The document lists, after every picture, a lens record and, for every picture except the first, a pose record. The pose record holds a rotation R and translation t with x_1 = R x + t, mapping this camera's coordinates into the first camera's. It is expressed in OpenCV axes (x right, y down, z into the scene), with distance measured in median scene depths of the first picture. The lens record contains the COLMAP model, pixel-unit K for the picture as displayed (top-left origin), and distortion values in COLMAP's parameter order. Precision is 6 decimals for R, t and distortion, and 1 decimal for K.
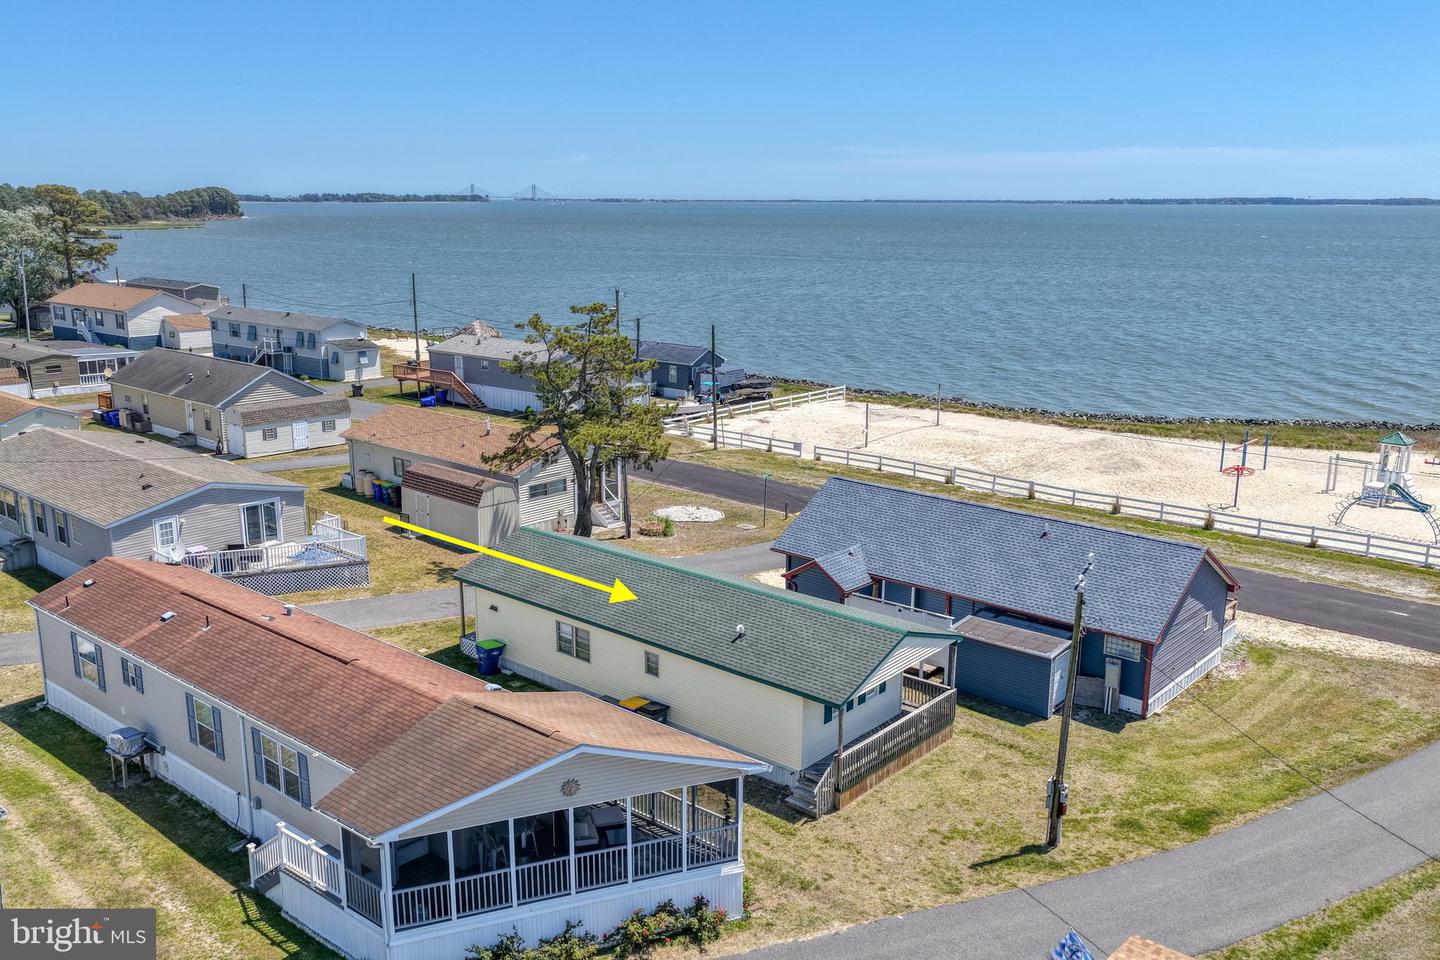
lens RADIAL K [[1204.0, 0, 720.7], [0, 1204.0, 480.1], [0, 0, 1]] dist [0.008385, -0.008584]
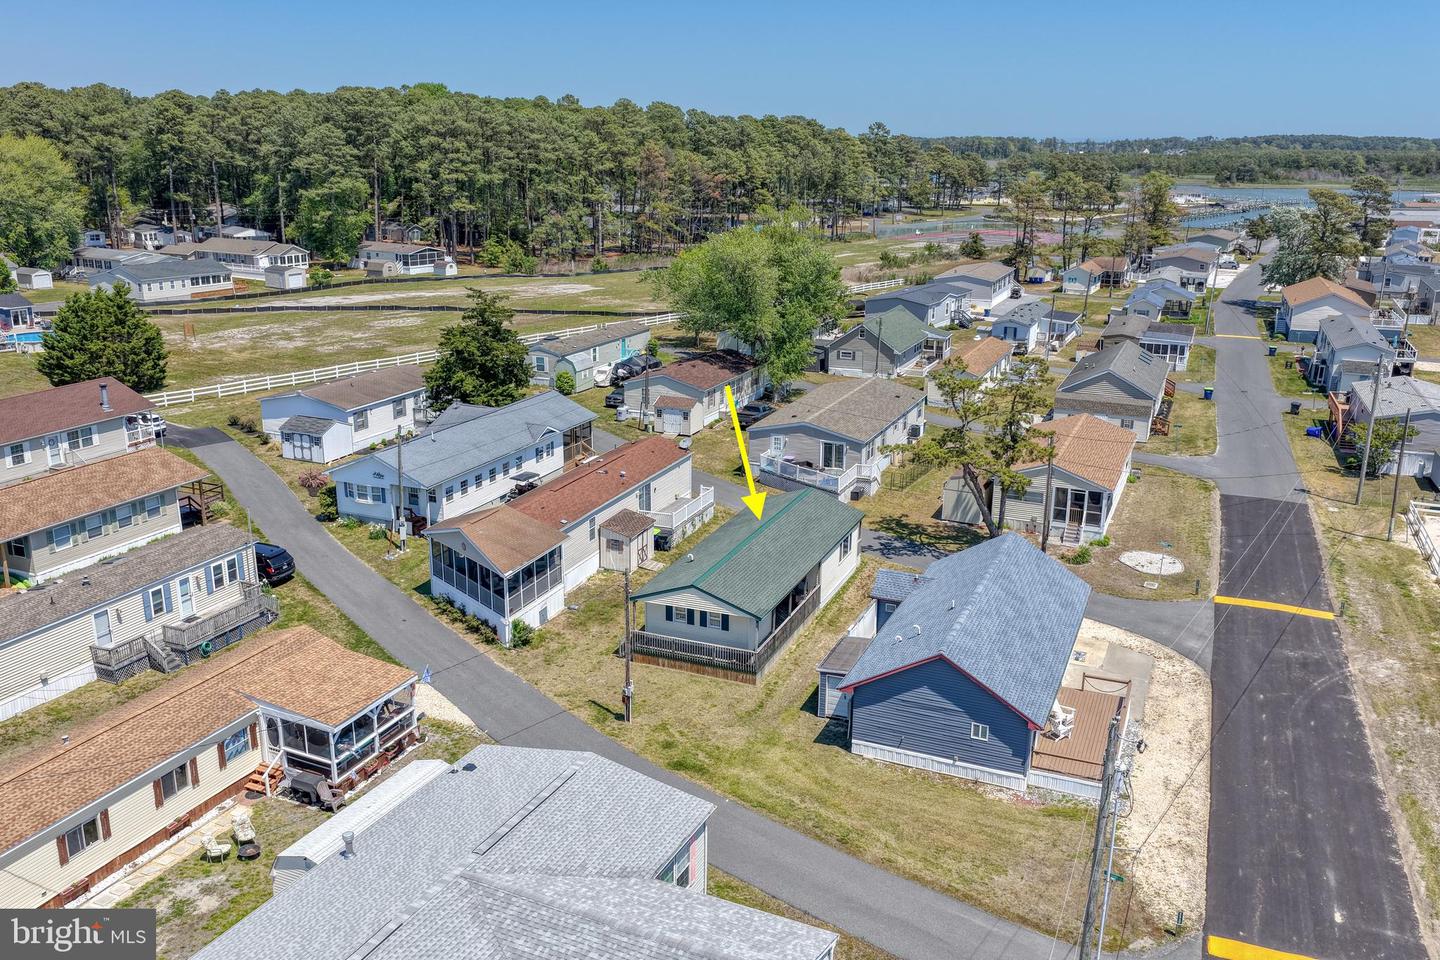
lens RADIAL K [[1204.0, 0, 716.9], [0, 1204.0, 481.0], [0, 0, 1]] dist [0.008385, -0.008584]
pose [[0.299440, 0.260634, -0.917827, 1.100417], [-0.221025, 0.954748, 0.199010, -0.226598], [0.928162, 0.143271, 0.343496, 0.329552]]
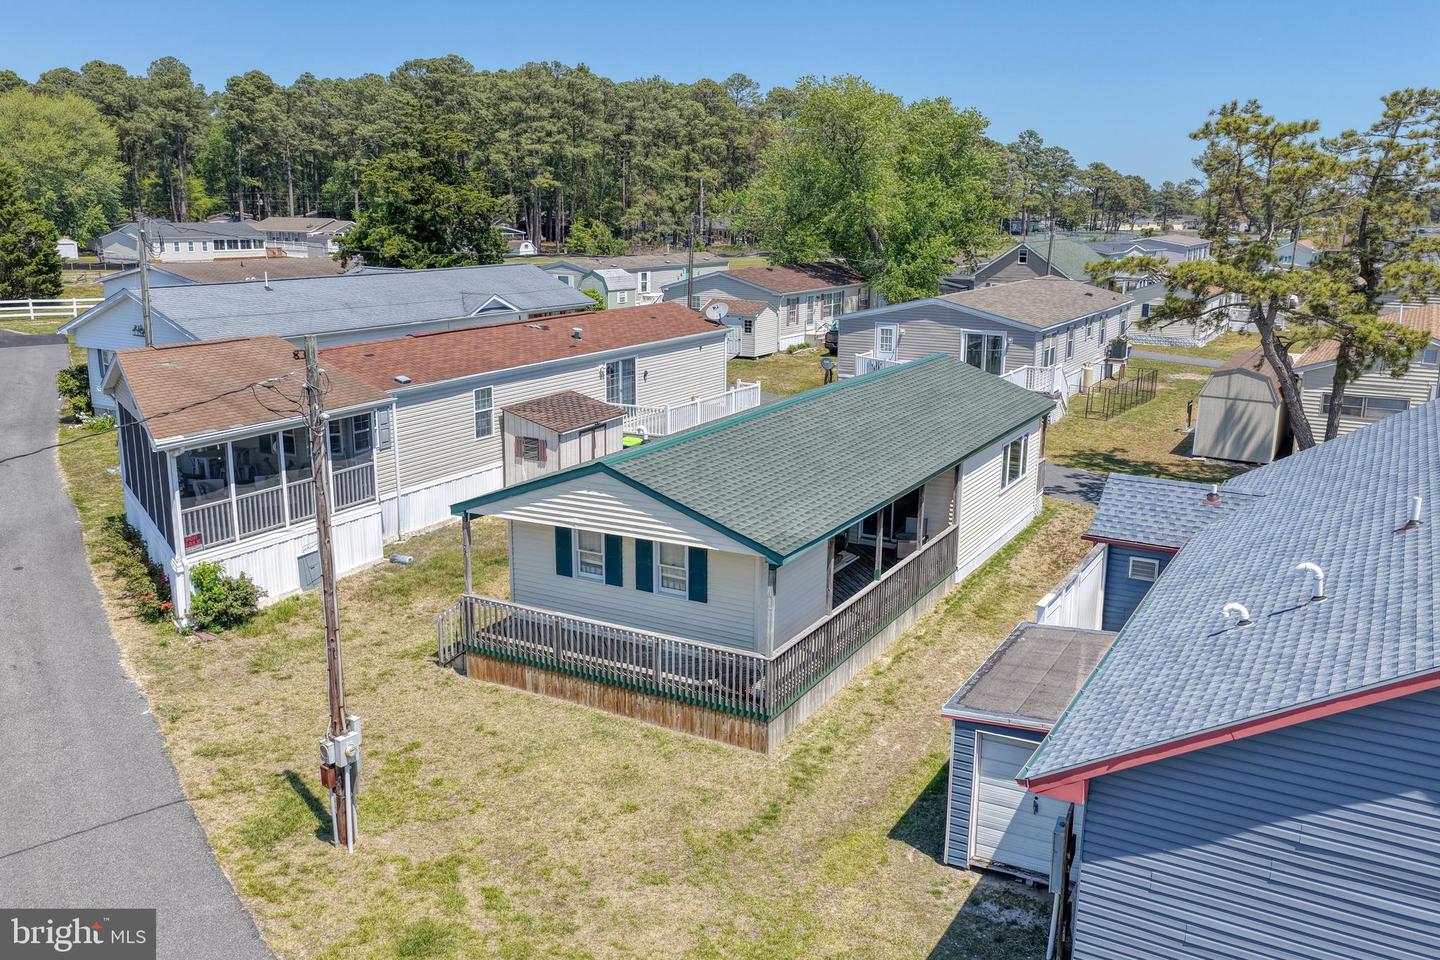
lens RADIAL K [[1204.0, 0, 723.4], [0, 1204.0, 479.6], [0, 0, 1]] dist [0.008385, -0.008584]
pose [[0.194052, 0.217517, -0.956572, 0.497429], [-0.230868, 0.957846, 0.170972, 0.015805], [0.953438, 0.187664, 0.236090, 0.646291]]
